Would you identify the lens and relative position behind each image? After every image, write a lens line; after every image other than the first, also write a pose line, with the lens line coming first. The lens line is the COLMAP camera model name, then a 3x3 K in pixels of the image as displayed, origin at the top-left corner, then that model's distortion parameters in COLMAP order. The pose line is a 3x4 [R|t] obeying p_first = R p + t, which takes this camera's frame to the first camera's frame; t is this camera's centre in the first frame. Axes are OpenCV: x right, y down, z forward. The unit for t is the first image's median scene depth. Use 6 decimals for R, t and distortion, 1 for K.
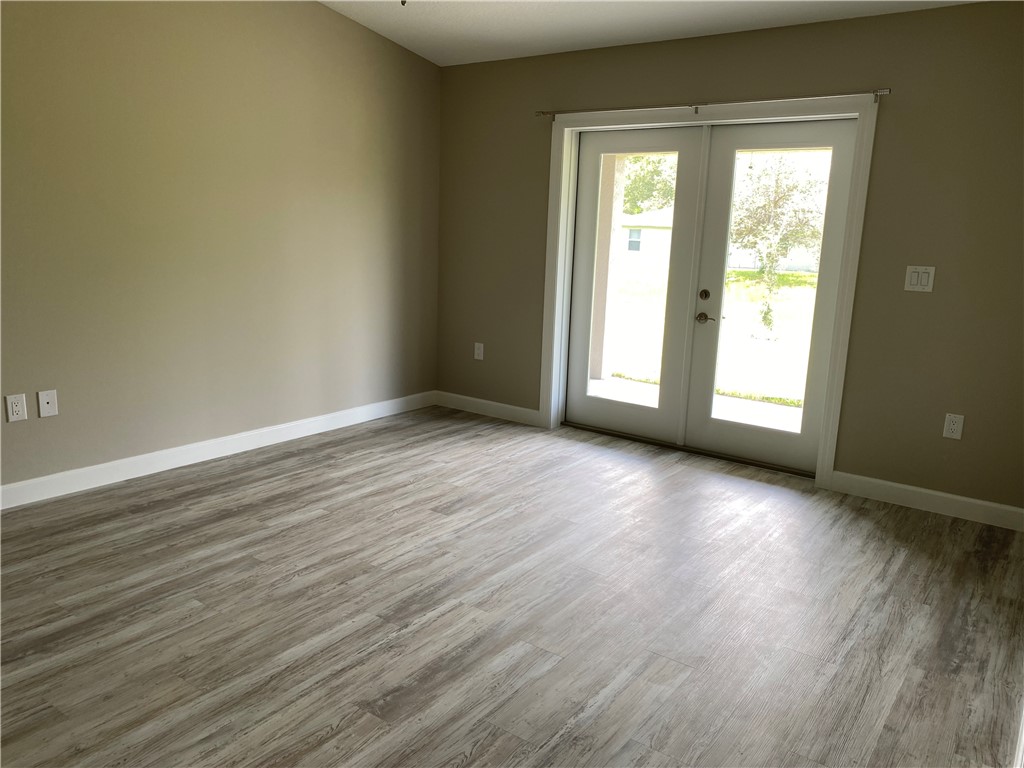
lens RADIAL K [[785.6, 0, 515.0], [0, 785.6, 385.2], [0, 0, 1]] dist [0.036941, -0.027332]
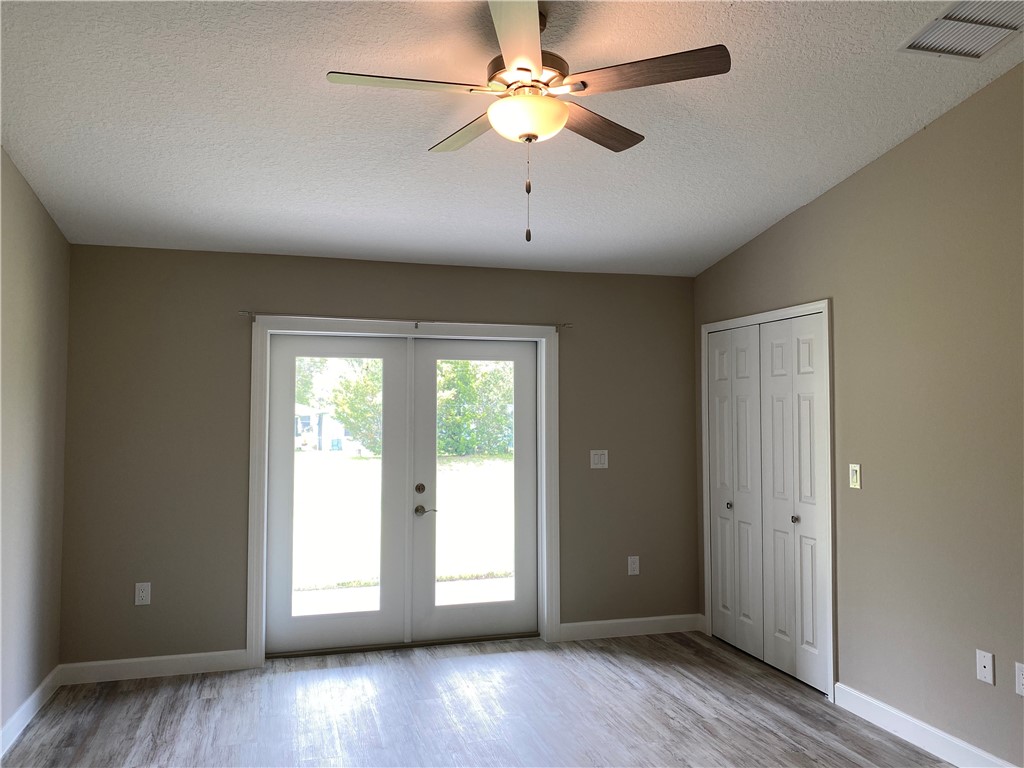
lens RADIAL K [[785.6, 0, 526.4], [0, 785.6, 360.3], [0, 0, 1]] dist [0.036941, -0.027332]
pose [[0.604922, 0.017530, 0.796092, -0.530933], [0.179041, 0.971164, -0.157432, -0.091335], [-0.775895, 0.237767, 0.584340, 0.226696]]
